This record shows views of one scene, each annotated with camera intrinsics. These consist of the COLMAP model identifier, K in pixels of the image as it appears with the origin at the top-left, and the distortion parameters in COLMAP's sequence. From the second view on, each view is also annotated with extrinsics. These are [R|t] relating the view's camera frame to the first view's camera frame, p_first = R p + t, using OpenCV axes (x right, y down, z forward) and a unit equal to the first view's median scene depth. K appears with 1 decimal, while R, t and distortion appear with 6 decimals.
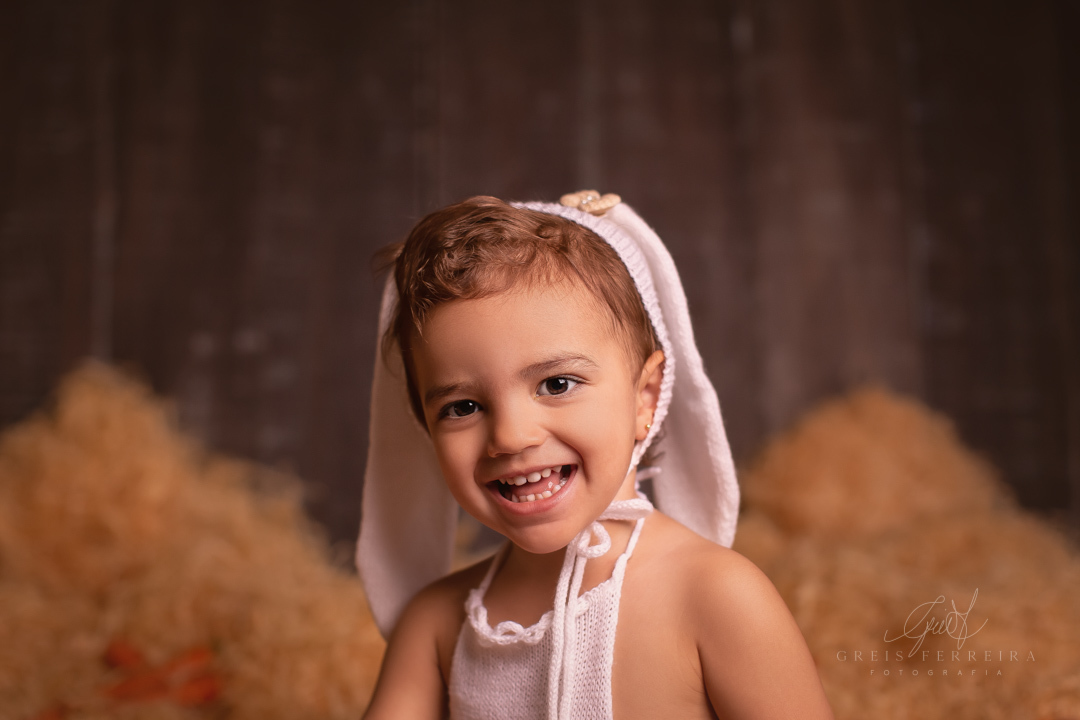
lens RADIAL K [[1597.0, 0, 538.7], [0, 1597.0, 425.6], [0, 0, 1]] dist [-0.085553, 0.054548]
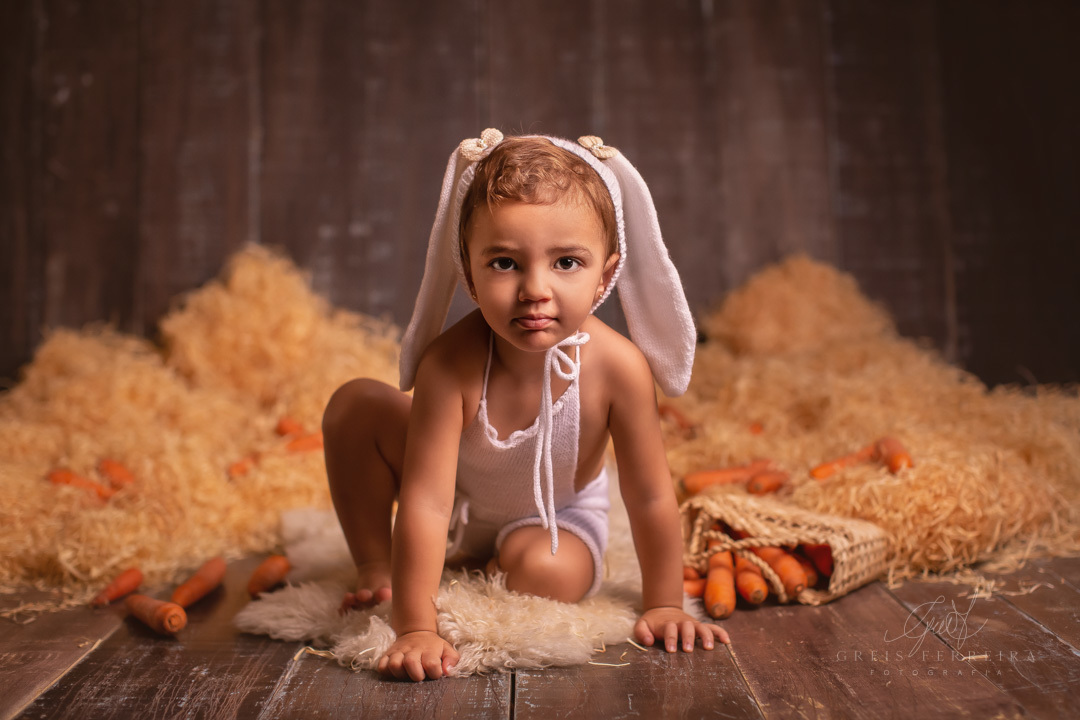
lens RADIAL K [[1527.9, 0, 540.0], [0, 1527.9, 360.0], [0, 0, 1]] dist [-0.117187, 0.141336]
pose [[0.999650, -0.011142, -0.023977, 0.009829], [0.011319, 0.999910, 0.007263, 0.055022], [0.023894, -0.007531, 0.999686, -0.348322]]
